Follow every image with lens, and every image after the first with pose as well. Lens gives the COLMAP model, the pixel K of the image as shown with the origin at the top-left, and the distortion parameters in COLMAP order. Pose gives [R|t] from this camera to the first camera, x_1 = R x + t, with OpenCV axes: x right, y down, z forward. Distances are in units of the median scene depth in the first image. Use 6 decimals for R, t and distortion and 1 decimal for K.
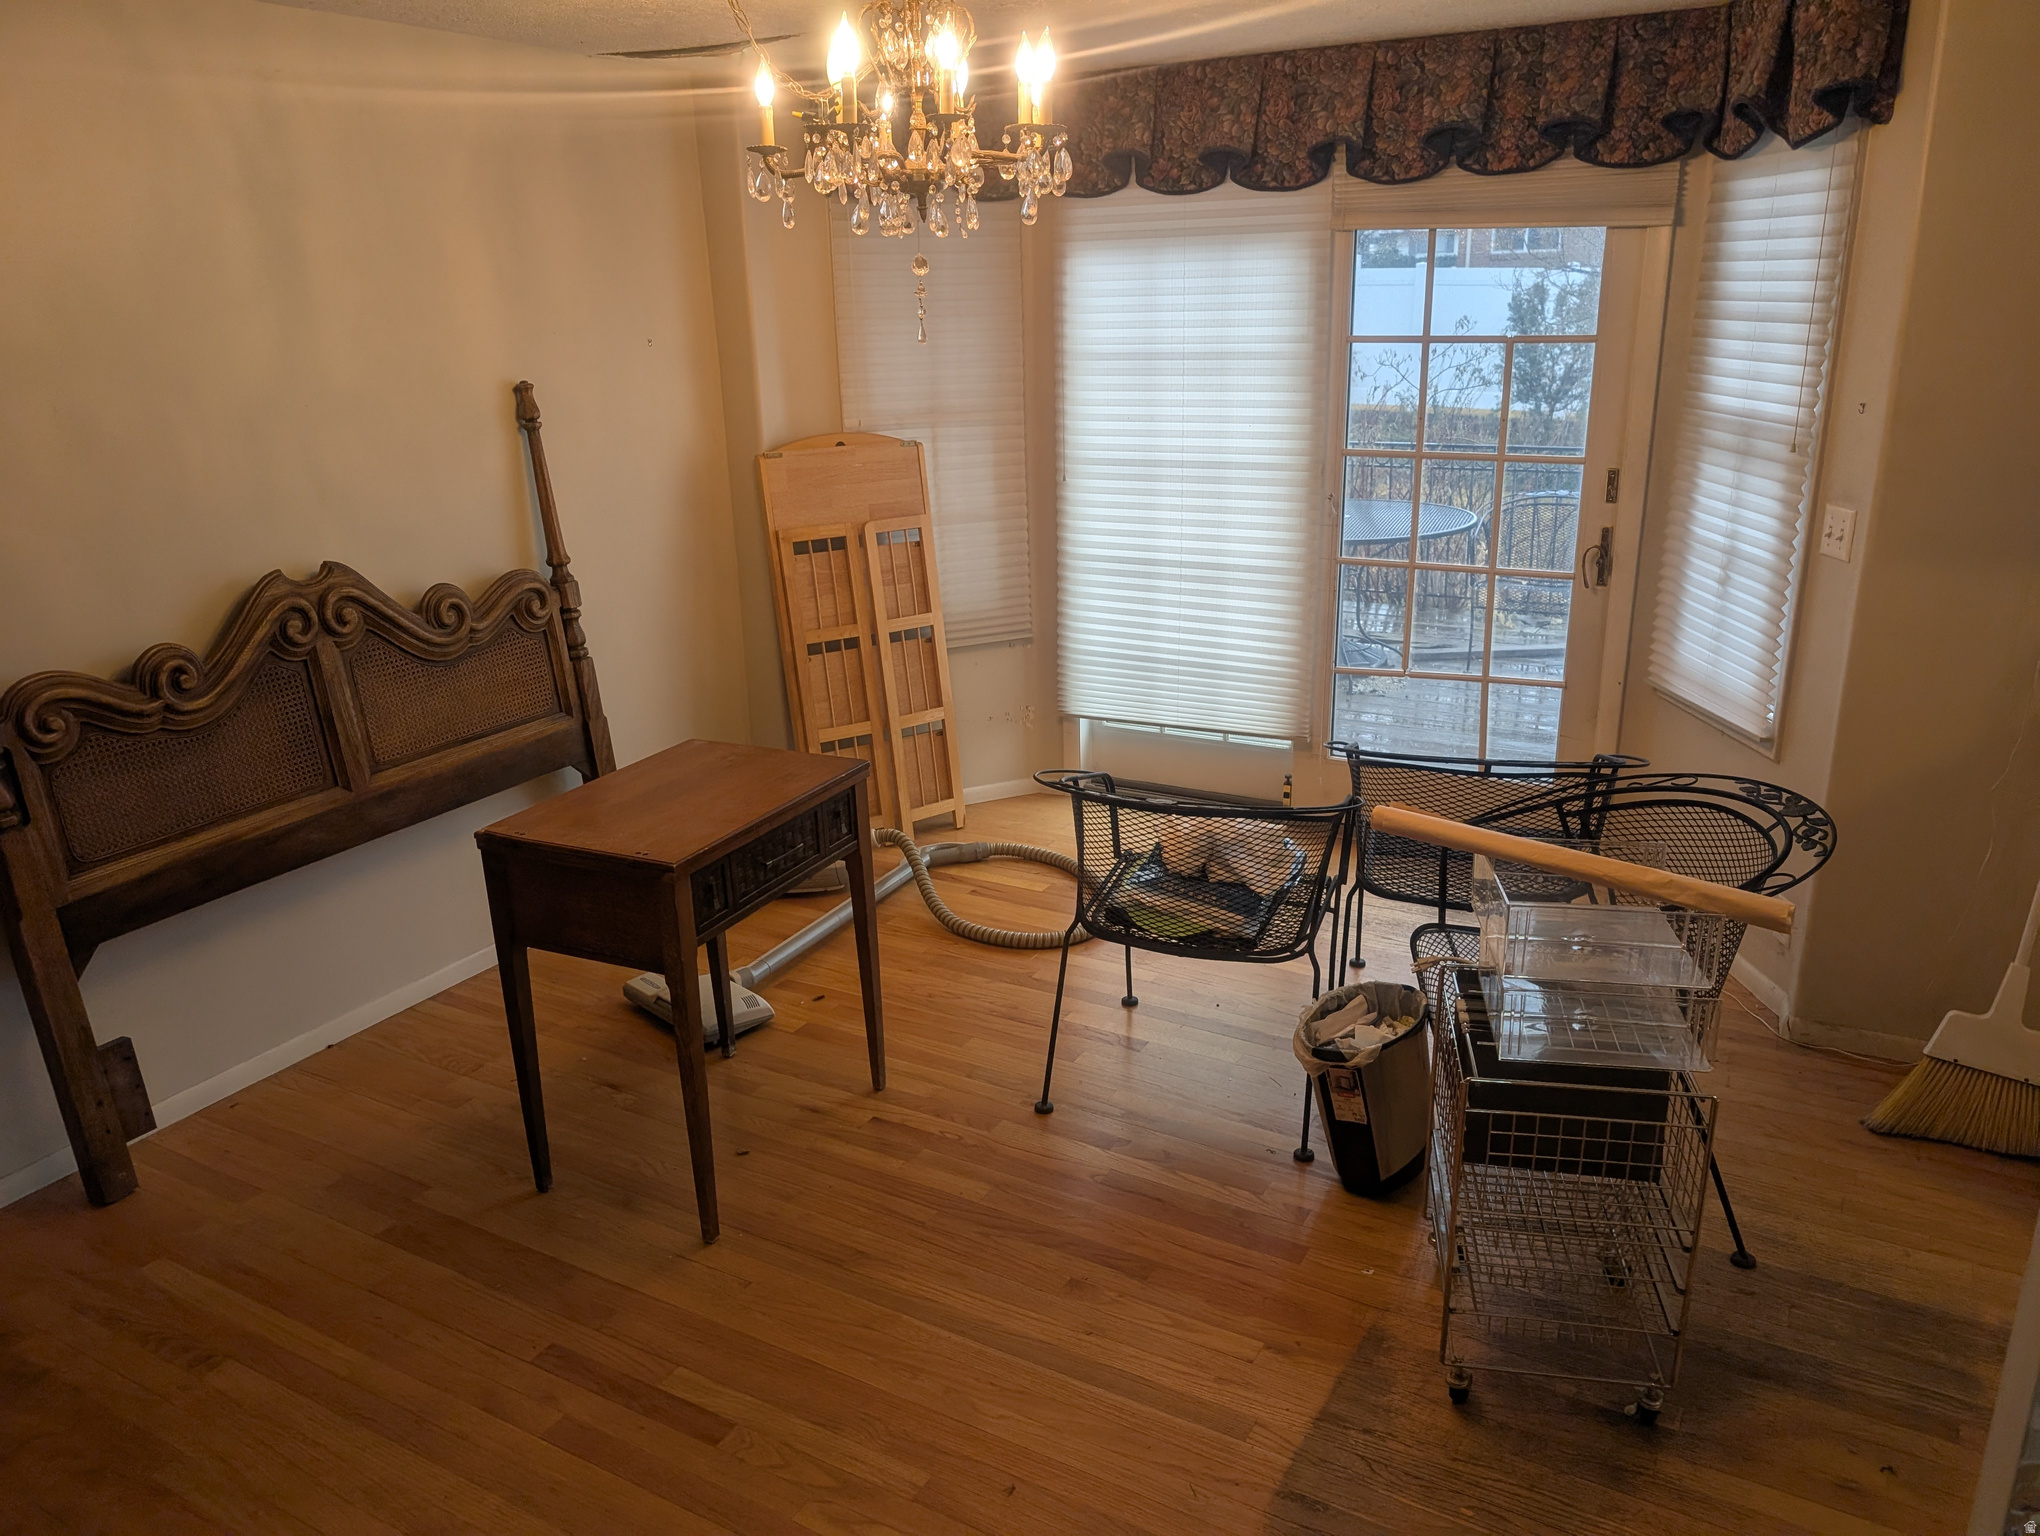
lens RADIAL K [[1449.6, 0, 1020.0], [0, 1449.6, 768.0], [0, 0, 1]] dist [0.039006, -0.008585]
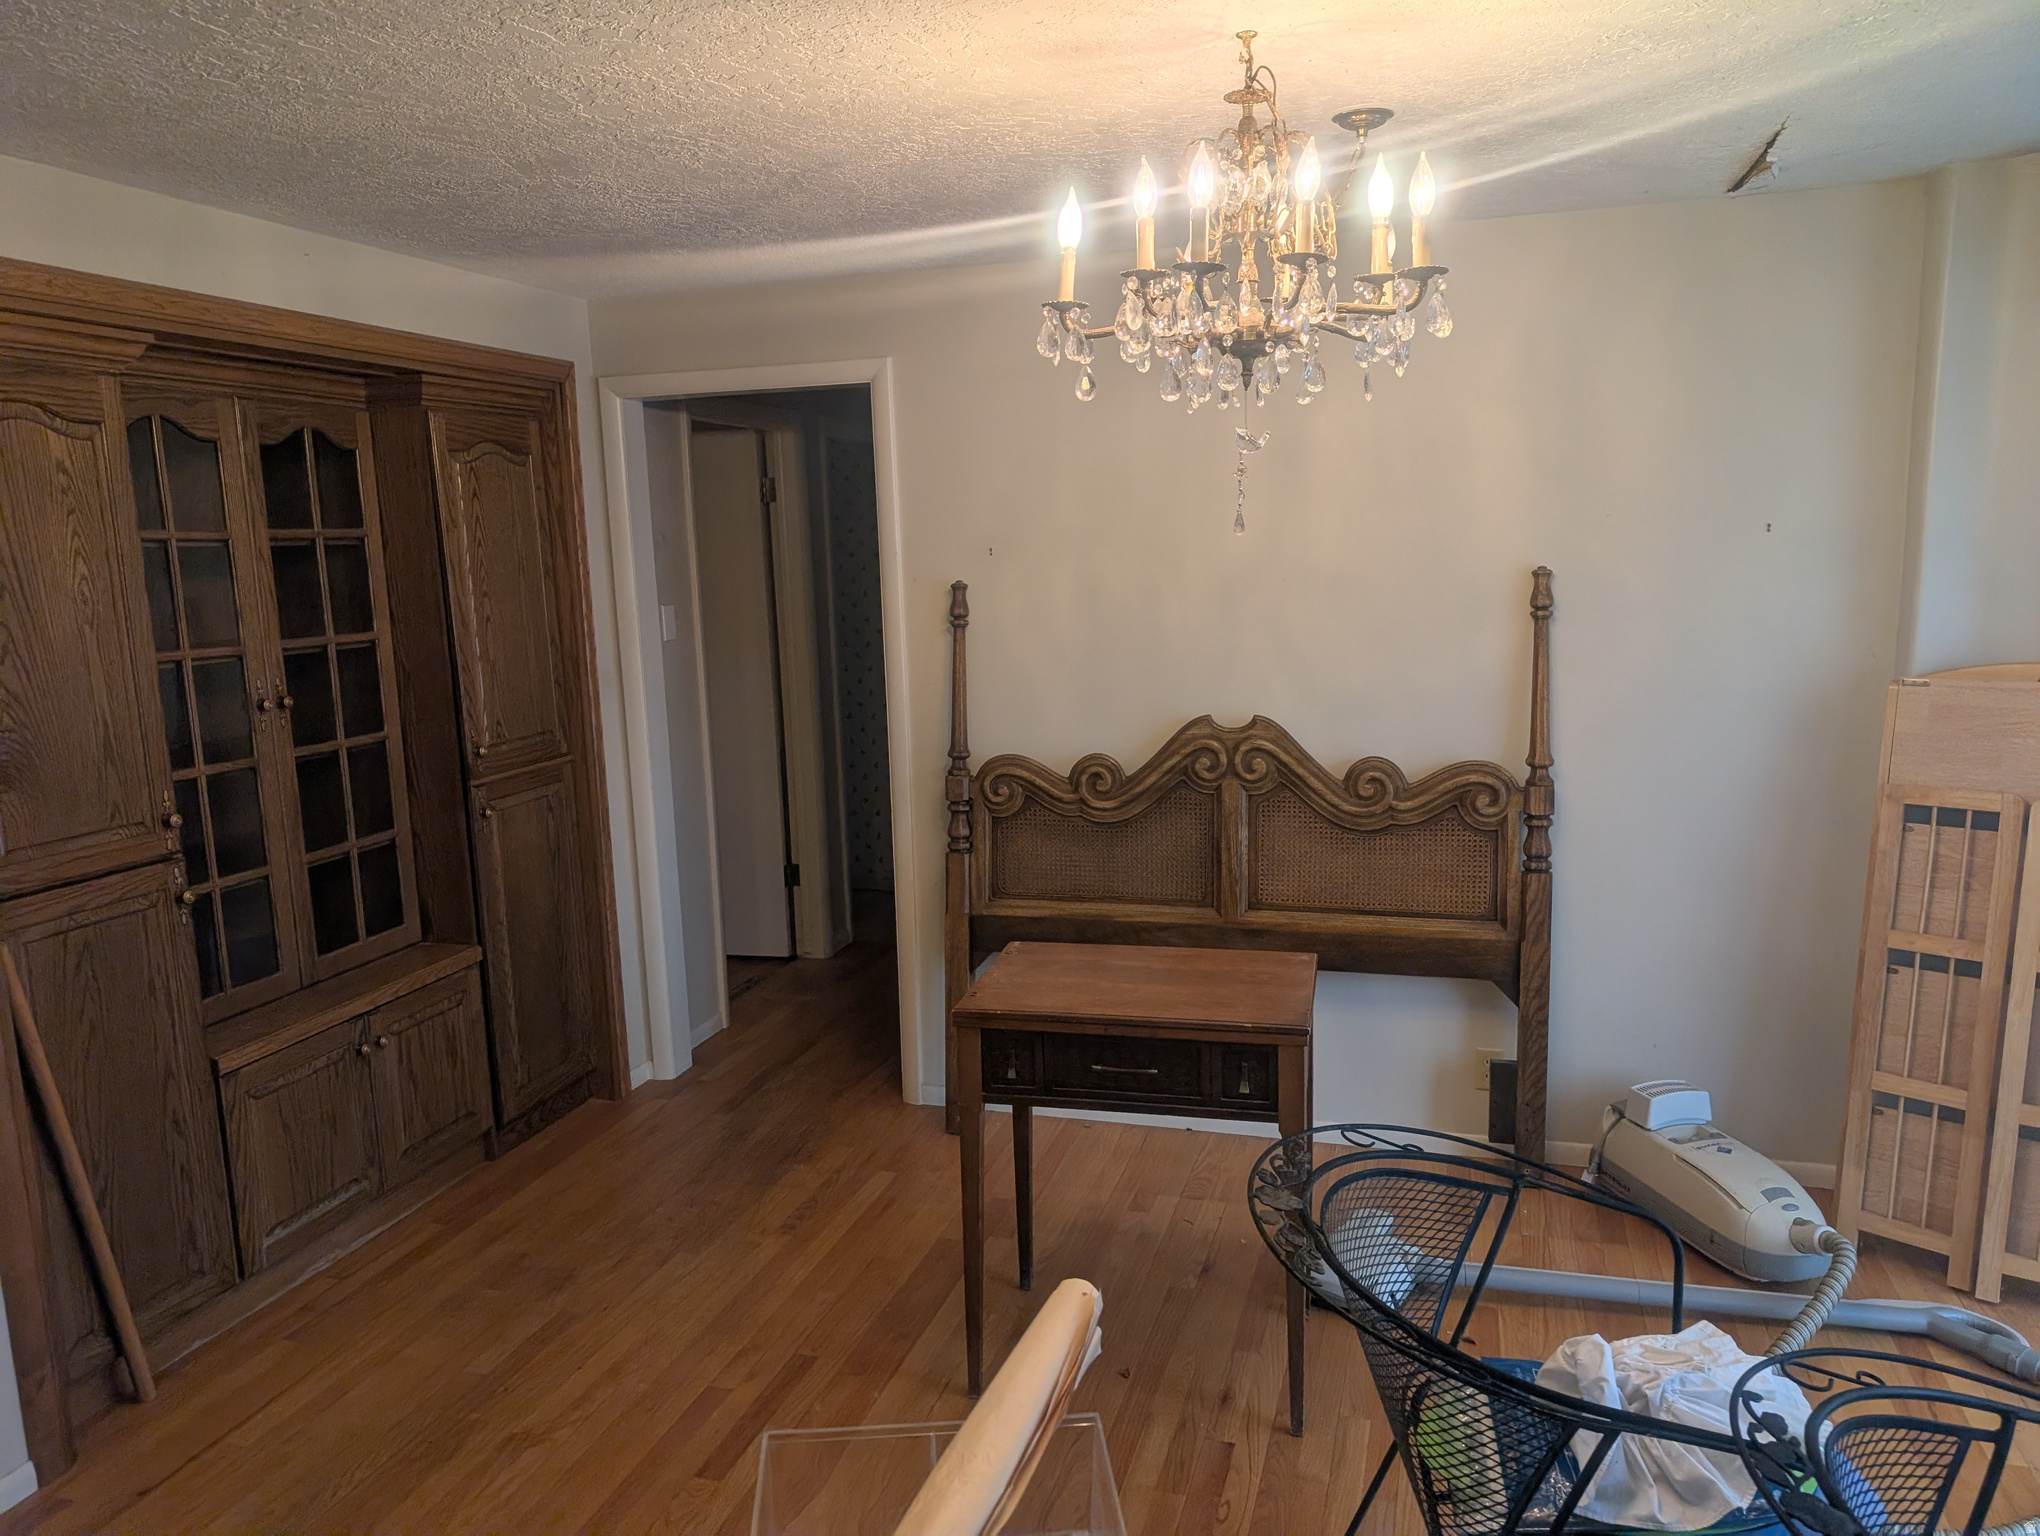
lens RADIAL K [[1449.6, 0, 1020.0], [0, 1449.6, 768.0], [0, 0, 1]] dist [0.039006, -0.008585]
pose [[0.236814, 0.162308, -0.957901, 0.536151], [-0.284154, 0.954406, 0.091467, -0.145681], [0.929072, 0.250531, 0.272138, 0.508240]]
